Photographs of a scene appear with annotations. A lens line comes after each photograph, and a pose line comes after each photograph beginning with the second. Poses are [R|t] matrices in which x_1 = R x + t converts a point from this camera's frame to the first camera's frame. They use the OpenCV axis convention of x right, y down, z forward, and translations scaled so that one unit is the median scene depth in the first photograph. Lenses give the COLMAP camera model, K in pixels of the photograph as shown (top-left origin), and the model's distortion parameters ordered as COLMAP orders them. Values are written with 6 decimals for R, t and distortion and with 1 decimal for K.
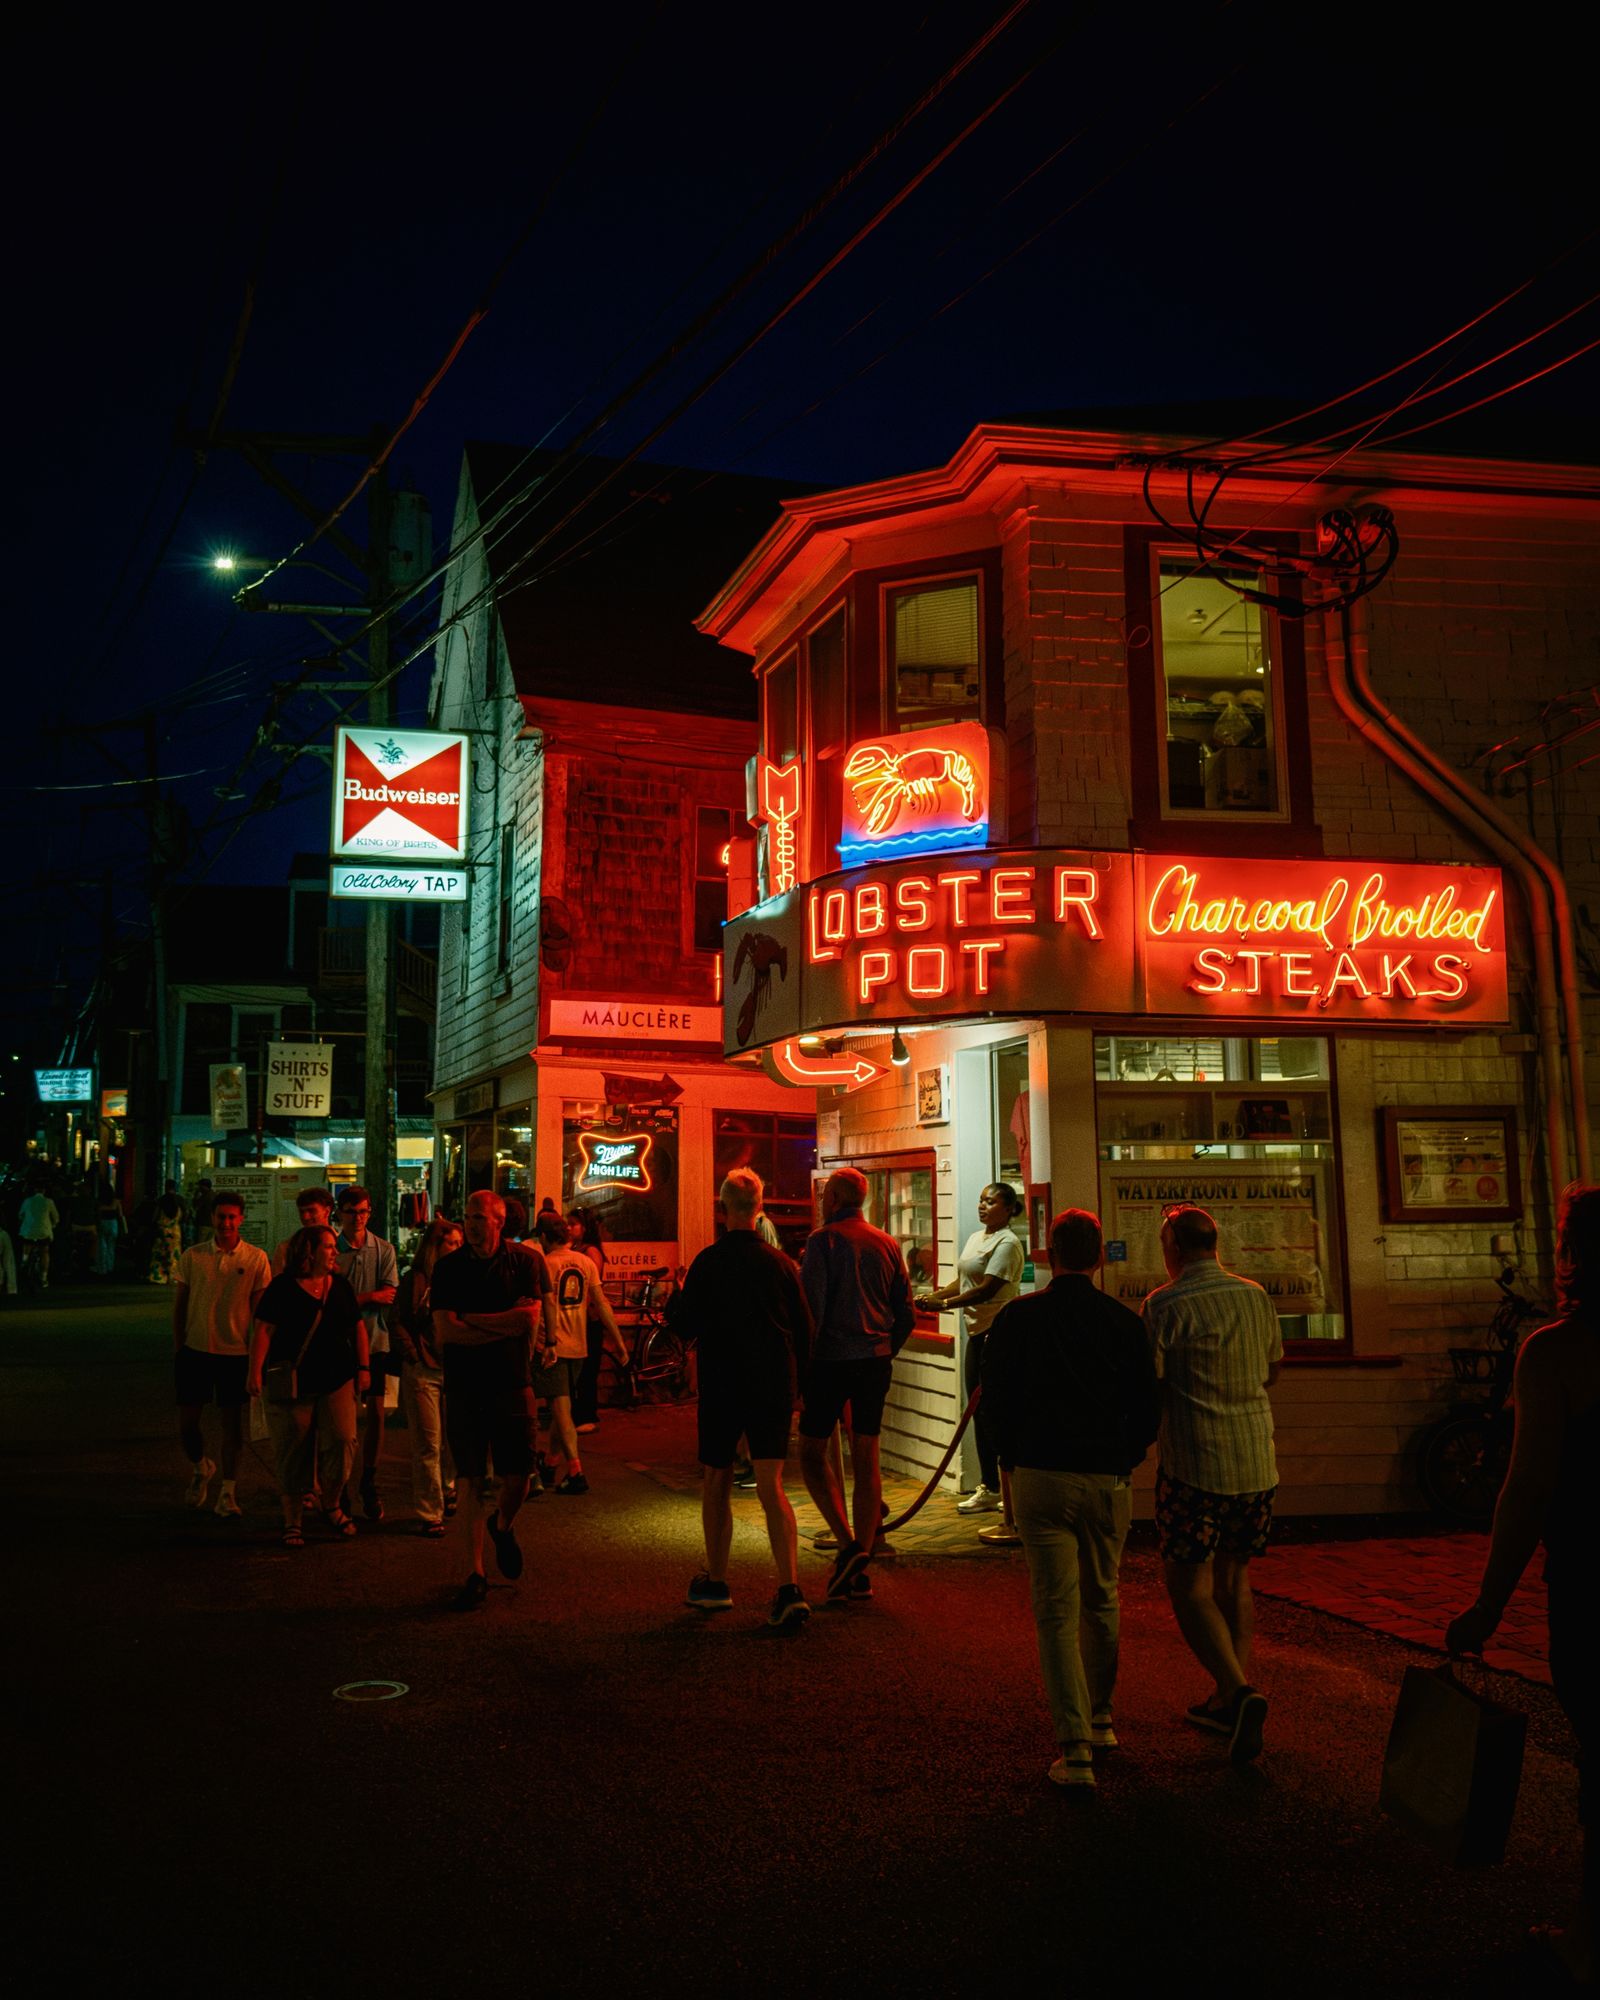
lens RADIAL K [[2240.6, 0, 830.9], [0, 2240.6, 805.9], [0, 0, 1]] dist [-0.016986, -0.010499]
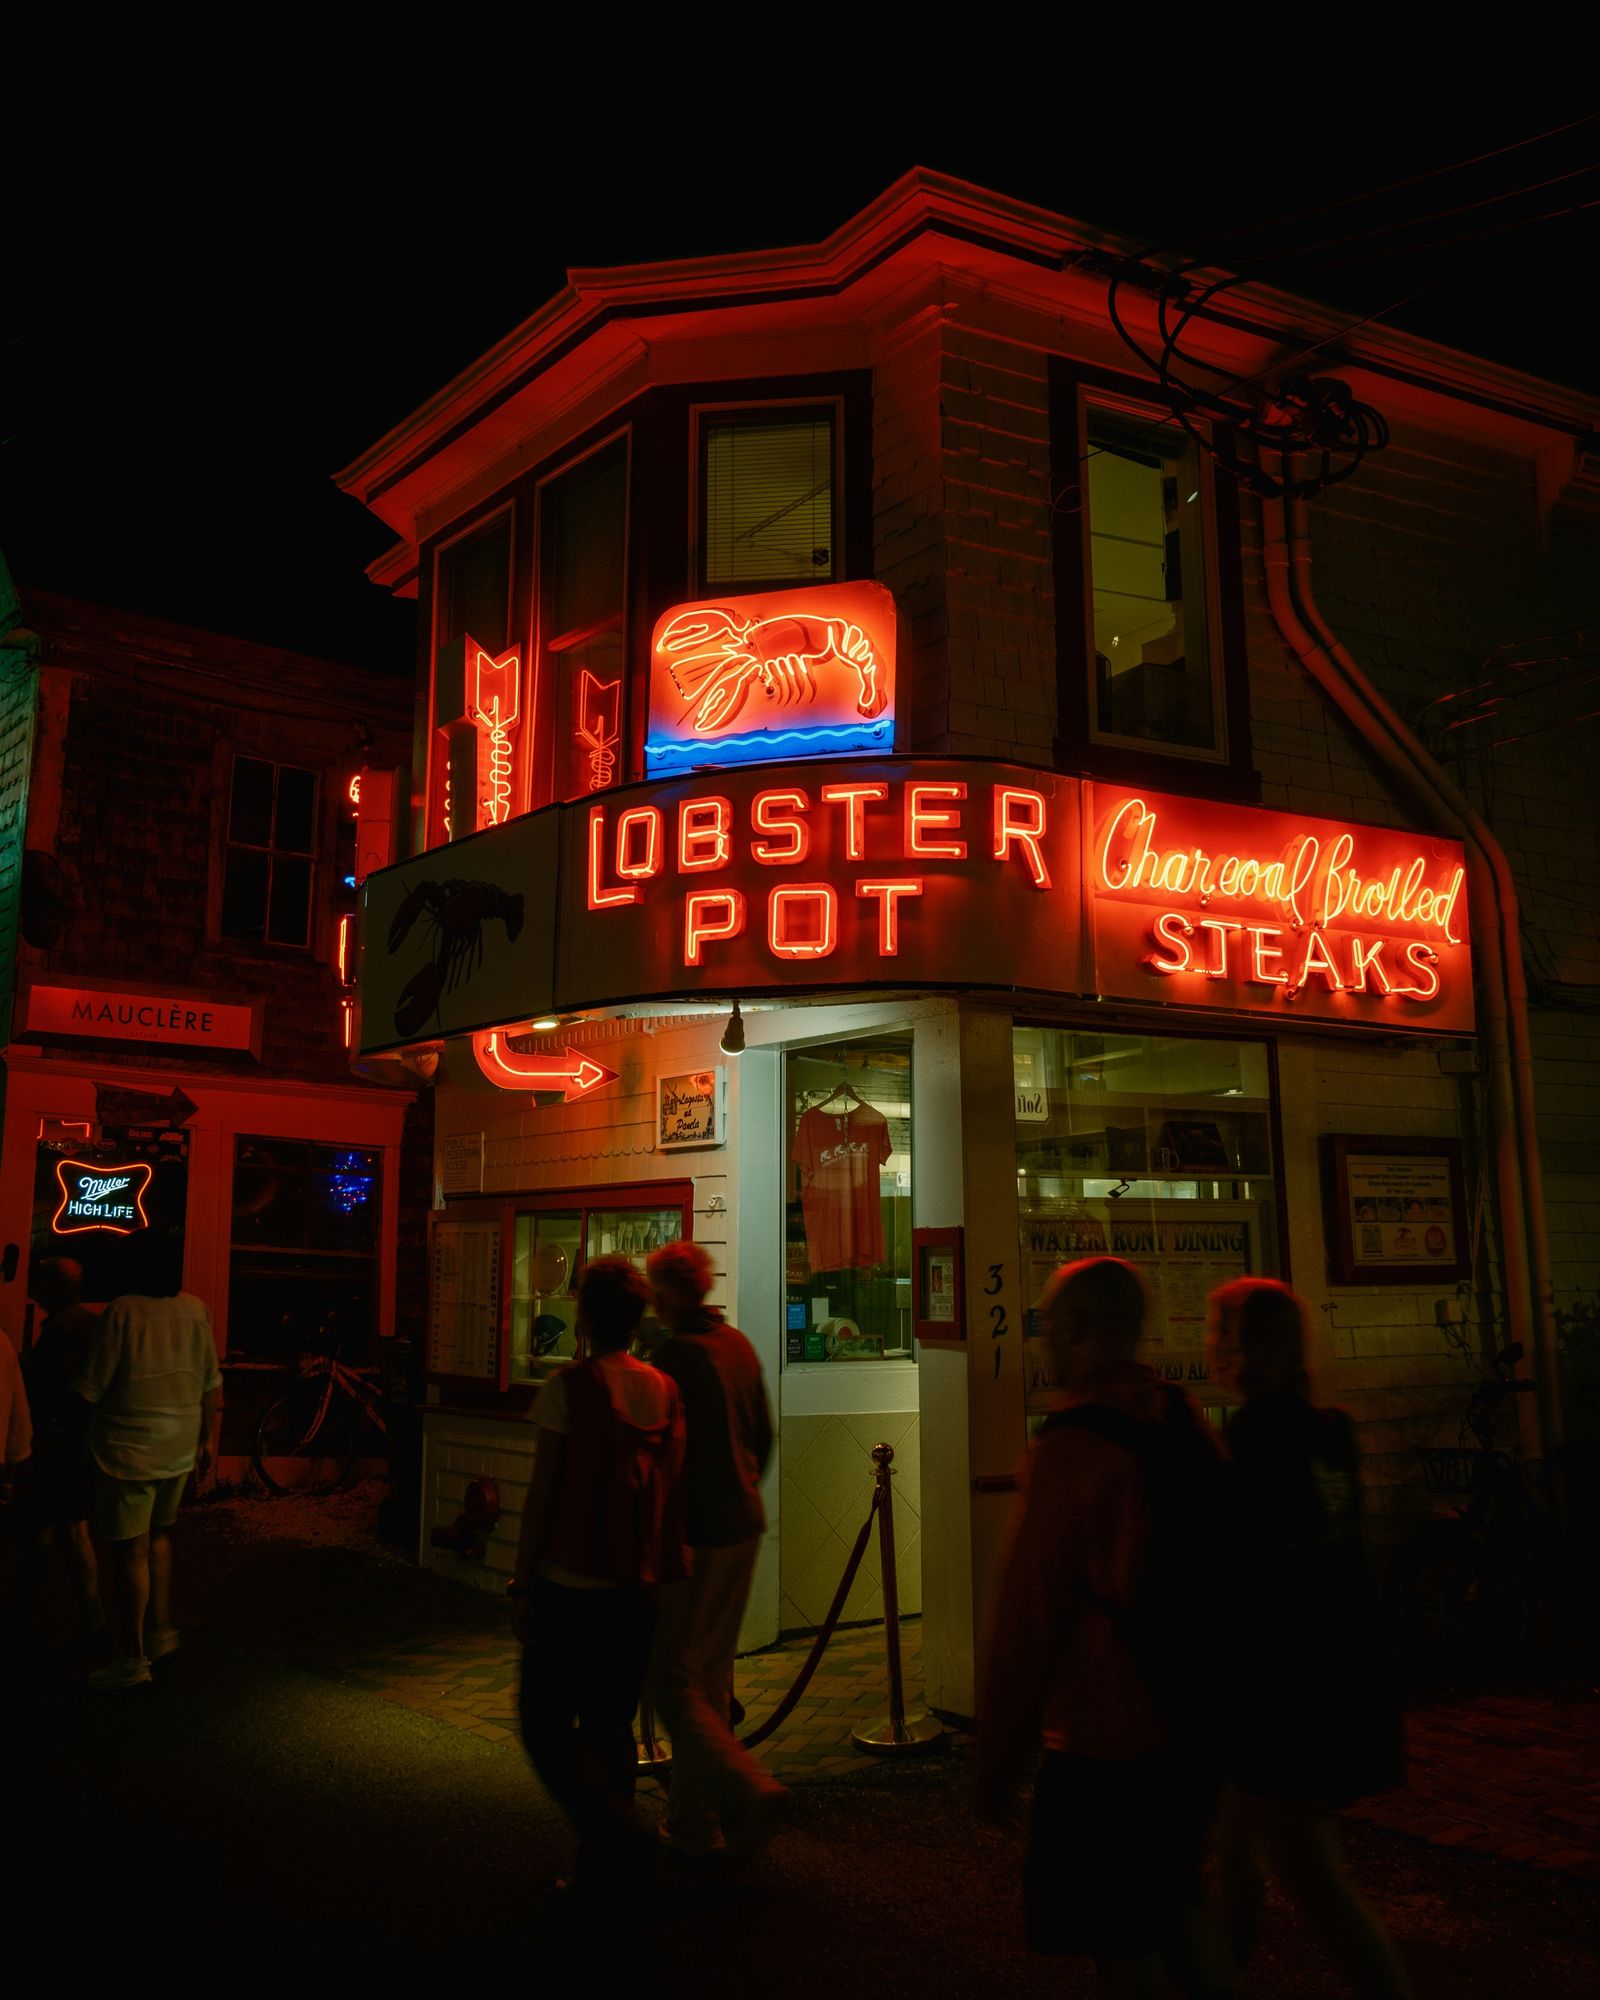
lens RADIAL K [[2005.3, 0, 800.6], [0, 2005.3, 881.8], [0, 0, 1]] dist [-0.009801, 0.003806]
pose [[0.939389, 0.070070, 0.335616, -0.162145], [-0.066563, 0.997541, -0.021959, 0.072330], [-0.336329, -0.001712, 0.941743, 0.394911]]
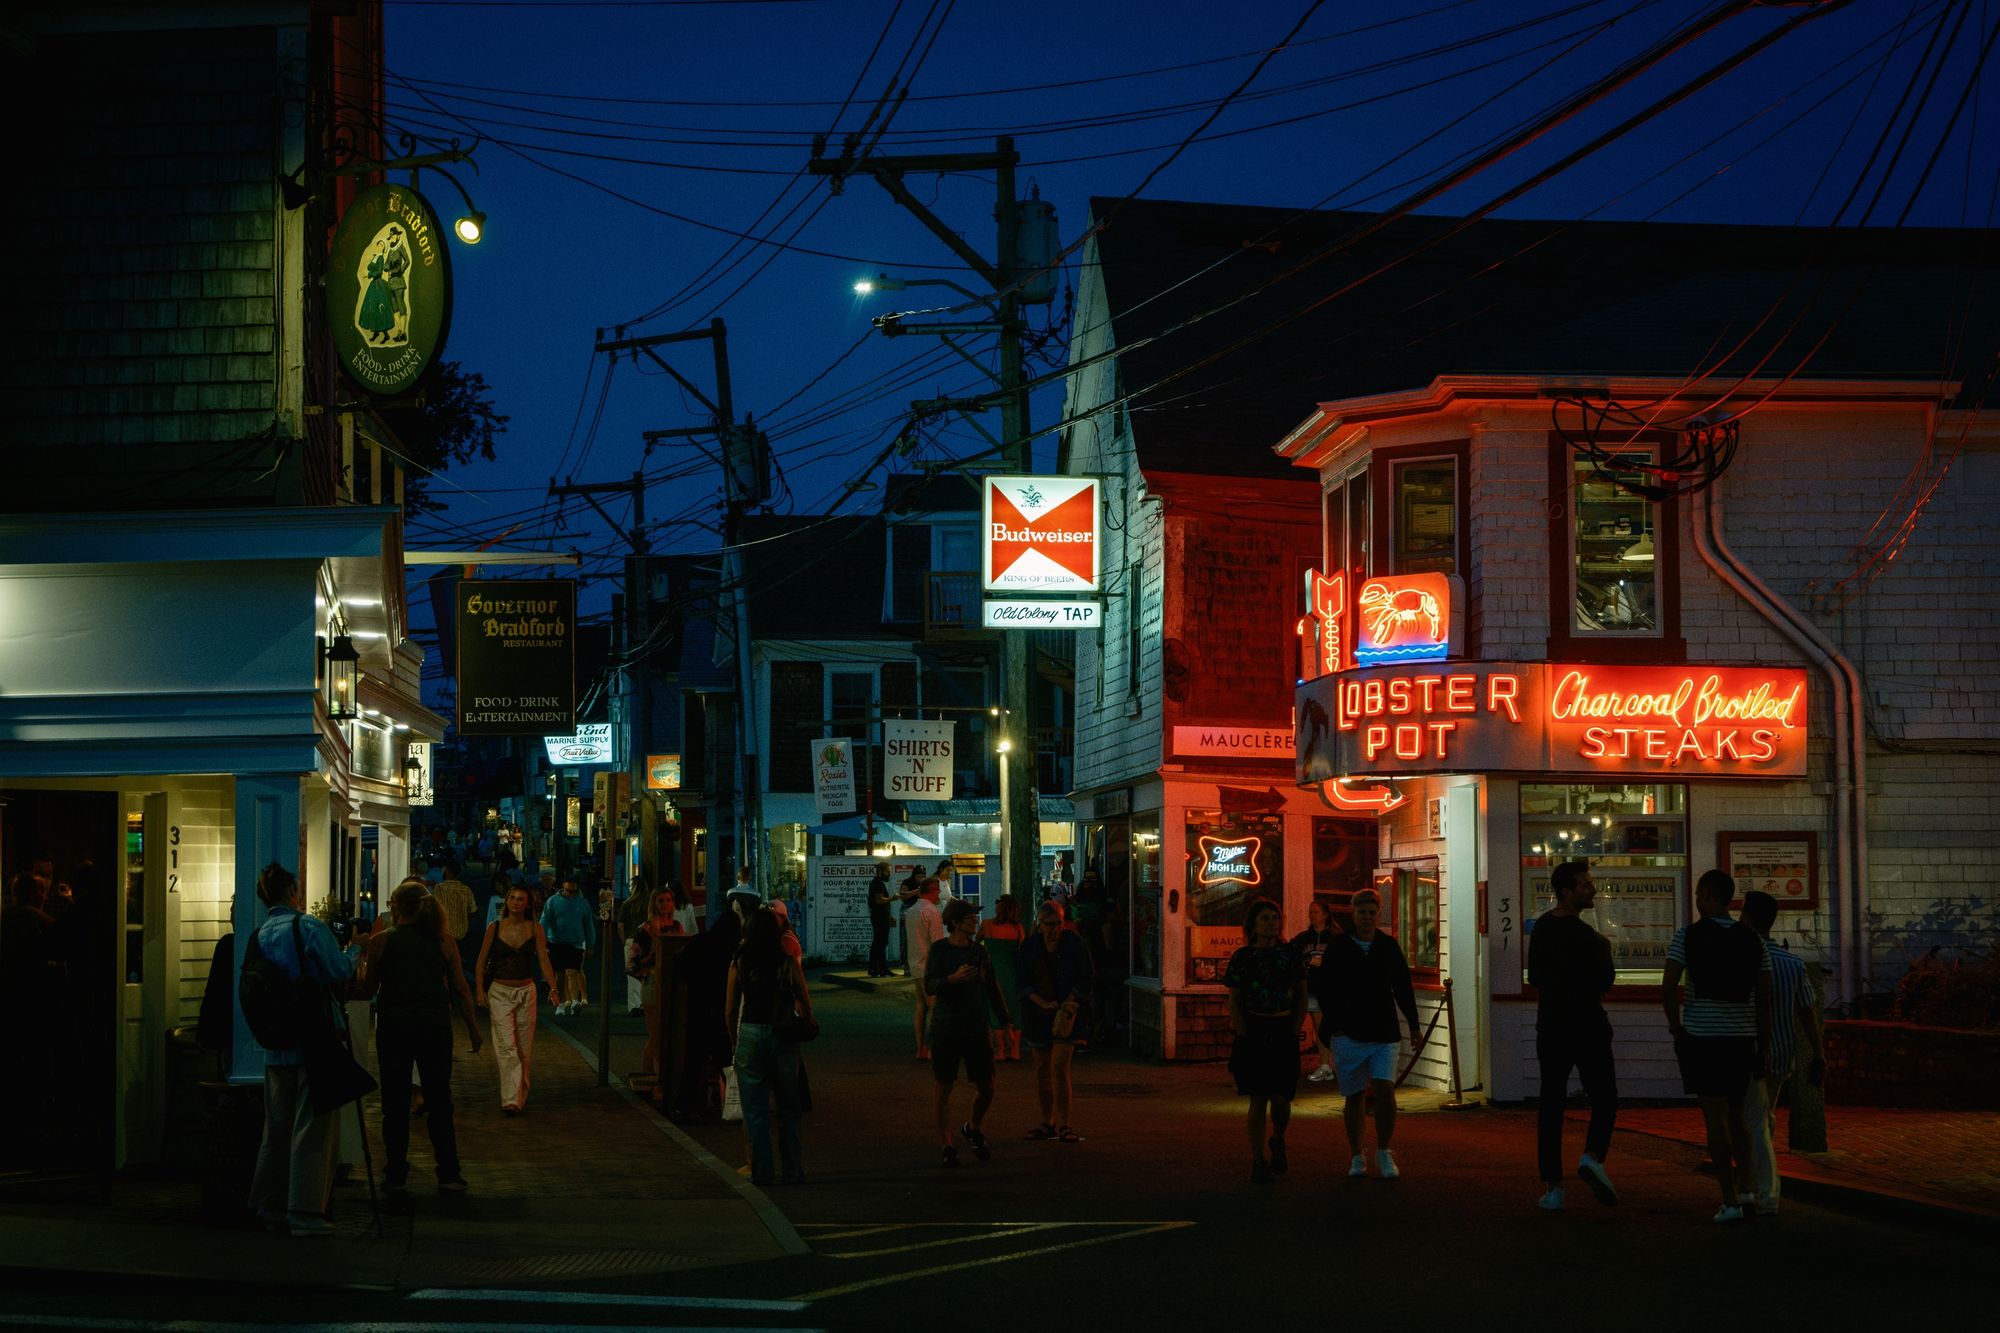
lens RADIAL K [[4003.2, 0, 1000.0], [0, 4003.2, 666.5], [0, 0, 1]] dist [0.002438, -0.061518]
pose [[0.983071, -0.003284, -0.183196, 0.256155], [0.024434, 0.993259, 0.113316, -0.276307], [0.181589, -0.115874, 0.976524, -1.603707]]
